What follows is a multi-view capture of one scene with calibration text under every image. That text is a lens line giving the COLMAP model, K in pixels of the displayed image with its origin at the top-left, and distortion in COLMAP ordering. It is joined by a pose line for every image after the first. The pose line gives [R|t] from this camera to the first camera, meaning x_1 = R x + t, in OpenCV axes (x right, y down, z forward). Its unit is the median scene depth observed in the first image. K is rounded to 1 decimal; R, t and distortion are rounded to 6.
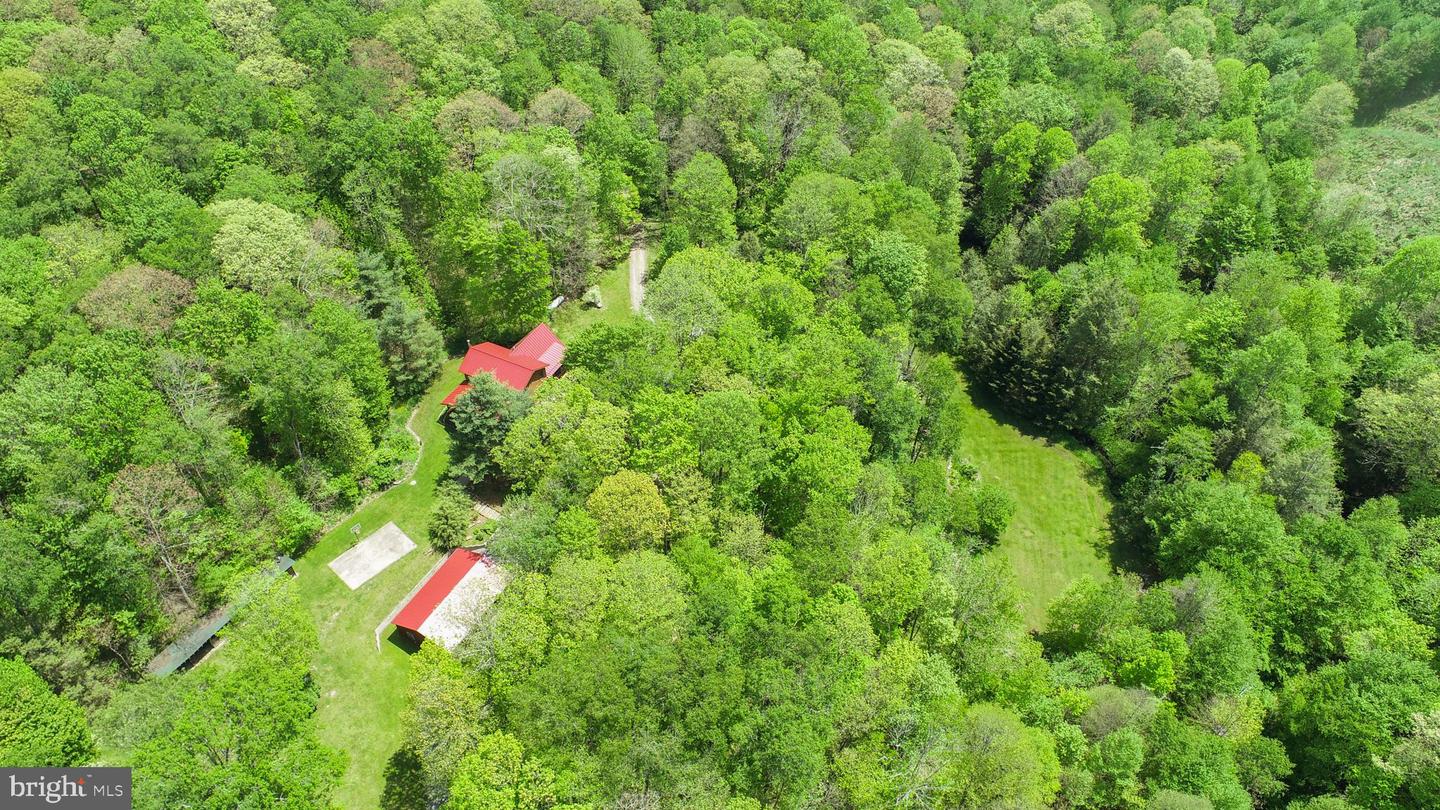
lens RADIAL K [[977.1, 0, 720.0], [0, 977.1, 405.0], [0, 0, 1]] dist [-0.008660, 0.003376]
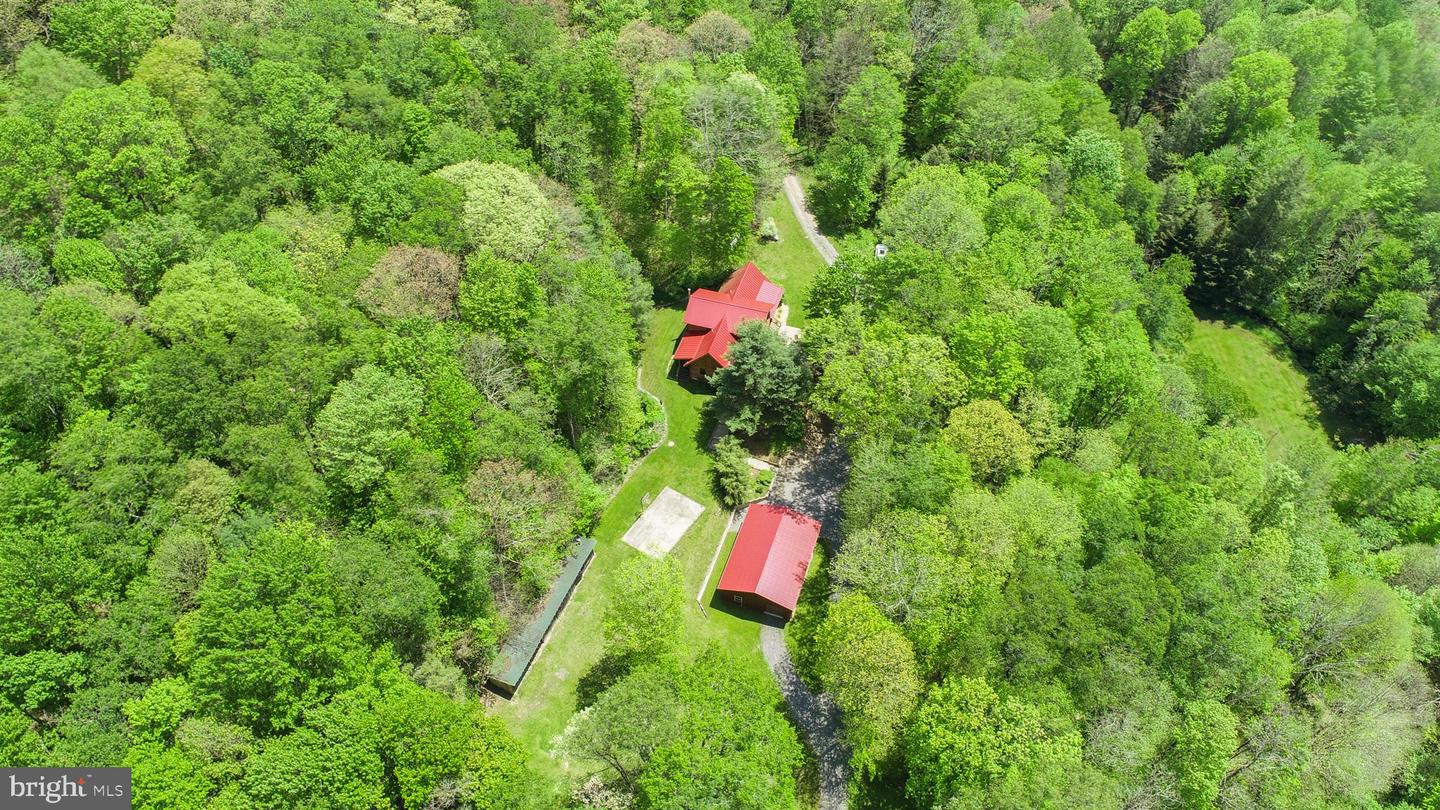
lens RADIAL K [[977.1, 0, 720.0], [0, 977.1, 405.0], [0, 0, 1]] dist [-0.008660, 0.003376]
pose [[0.986401, -0.127617, 0.103573, -0.334482], [0.119286, 0.989383, 0.083015, -0.029295], [-0.113067, -0.069531, 0.991151, 0.046329]]
